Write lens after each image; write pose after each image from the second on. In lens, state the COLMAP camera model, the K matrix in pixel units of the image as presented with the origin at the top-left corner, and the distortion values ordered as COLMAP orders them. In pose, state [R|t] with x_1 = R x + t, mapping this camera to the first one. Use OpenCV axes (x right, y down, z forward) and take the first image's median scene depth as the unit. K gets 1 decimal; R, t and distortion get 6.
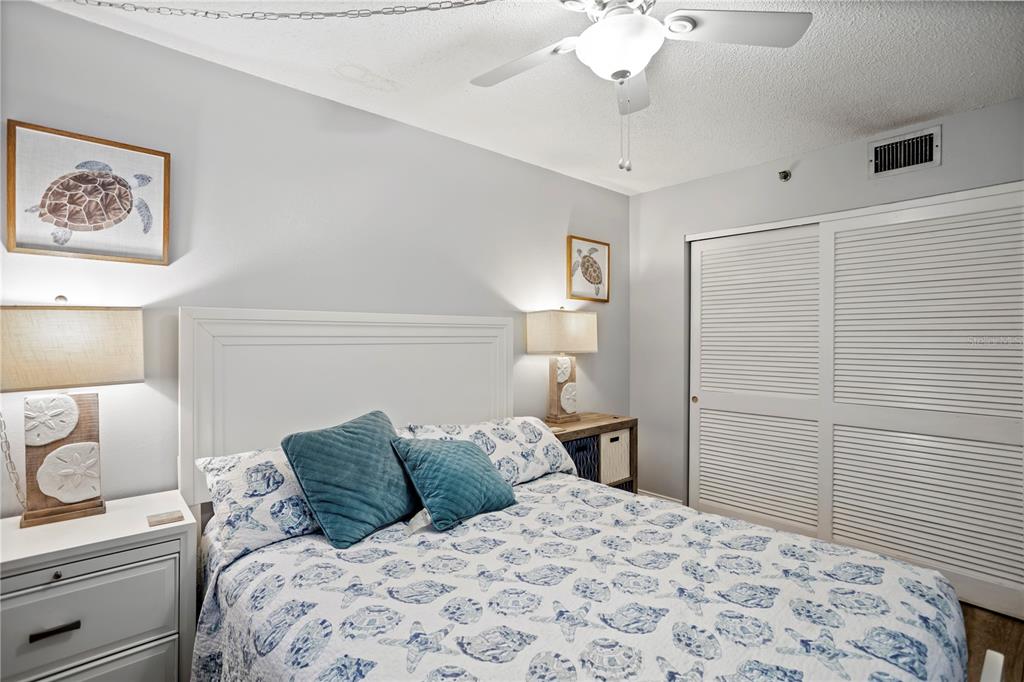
lens RADIAL K [[498.8, 0, 506.2], [0, 498.8, 337.6], [0, 0, 1]] dist [-0.042417, 0.023102]
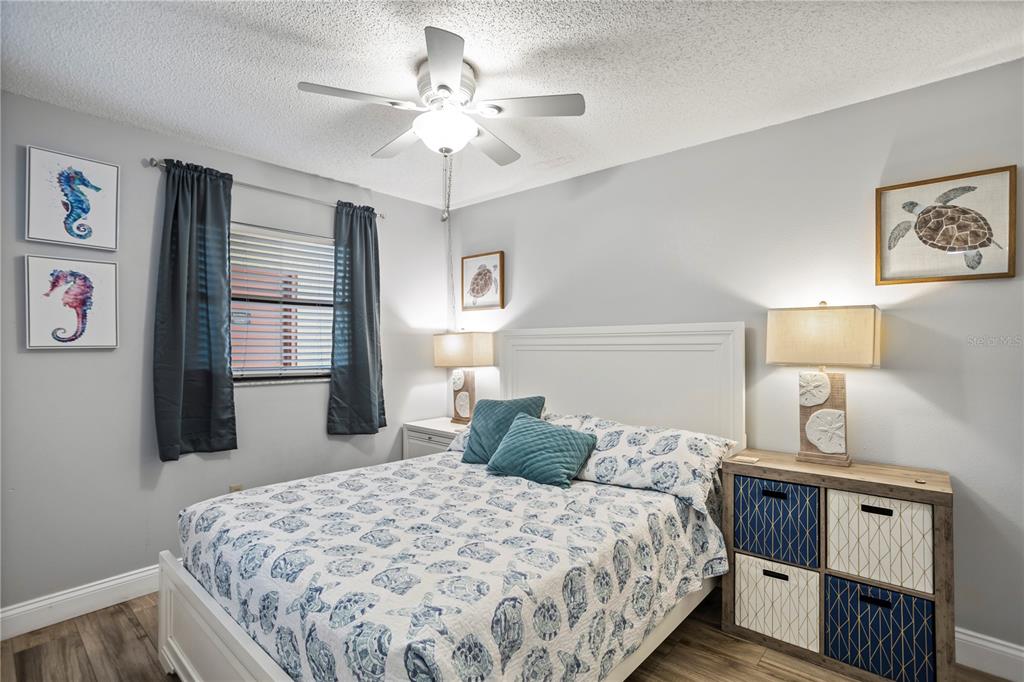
lens RADIAL K [[498.8, 0, 504.6], [0, 498.8, 340.2], [0, 0, 1]] dist [-0.042417, 0.023102]
pose [[0.117005, 0.001787, -0.993130, 0.809713], [0.017540, 0.999839, 0.003865, -0.018901], [0.992976, -0.017872, 0.116955, 0.493727]]
